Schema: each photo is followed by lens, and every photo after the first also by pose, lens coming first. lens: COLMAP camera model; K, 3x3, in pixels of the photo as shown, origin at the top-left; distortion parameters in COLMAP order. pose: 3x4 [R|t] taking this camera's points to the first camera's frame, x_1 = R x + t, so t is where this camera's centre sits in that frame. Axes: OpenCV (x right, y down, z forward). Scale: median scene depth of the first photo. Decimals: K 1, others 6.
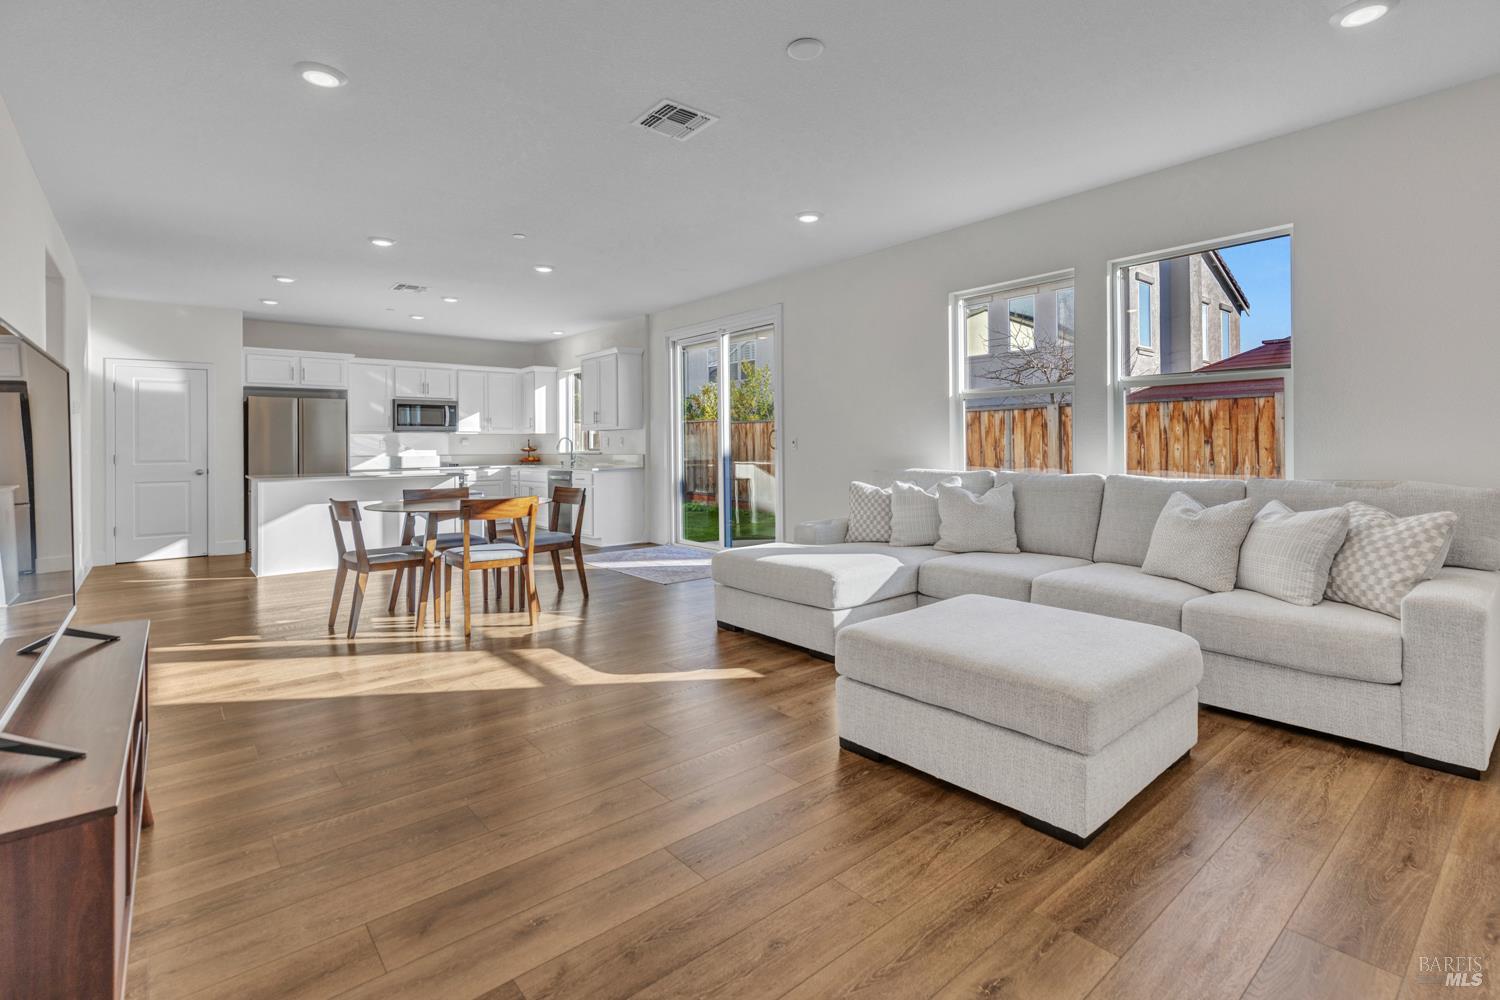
lens RADIAL K [[685.8, 0, 753.1], [0, 685.8, 437.8], [0, 0, 1]] dist [0.025227, -0.000098]
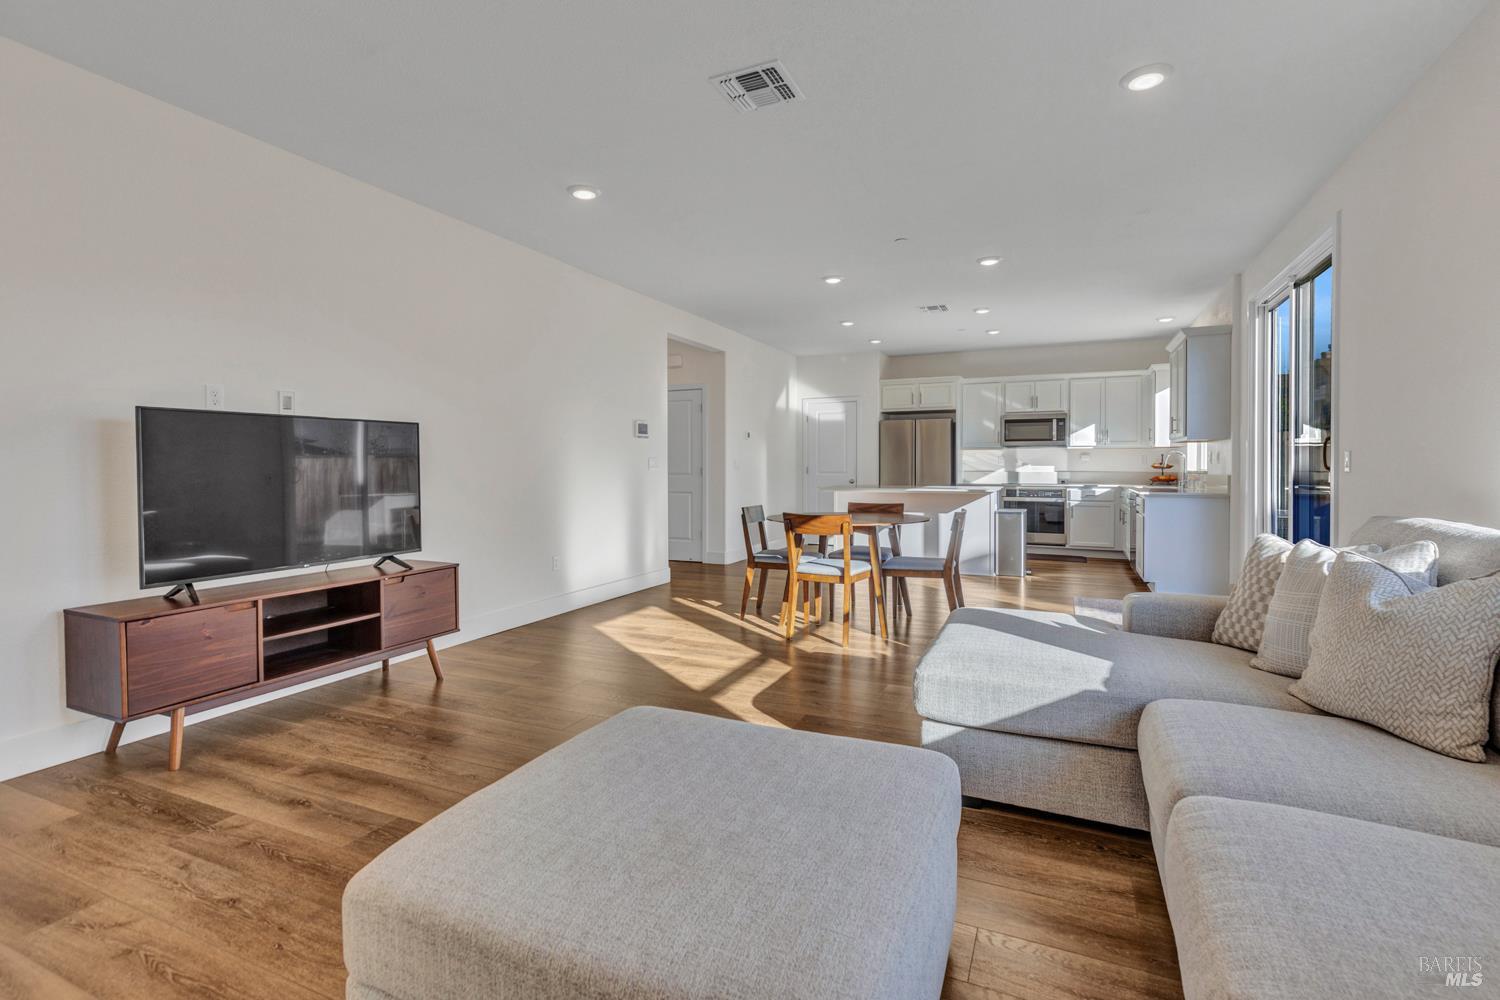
lens RADIAL K [[702.4, 0, 754.1], [0, 702.4, 476.4], [0, 0, 1]] dist [0.002756, 0.000268]
pose [[0.437666, 0.024761, -0.898796, 0.264698], [0.008258, 0.999468, 0.031556, -0.001694], [0.899100, -0.021233, 0.437229, 0.234346]]
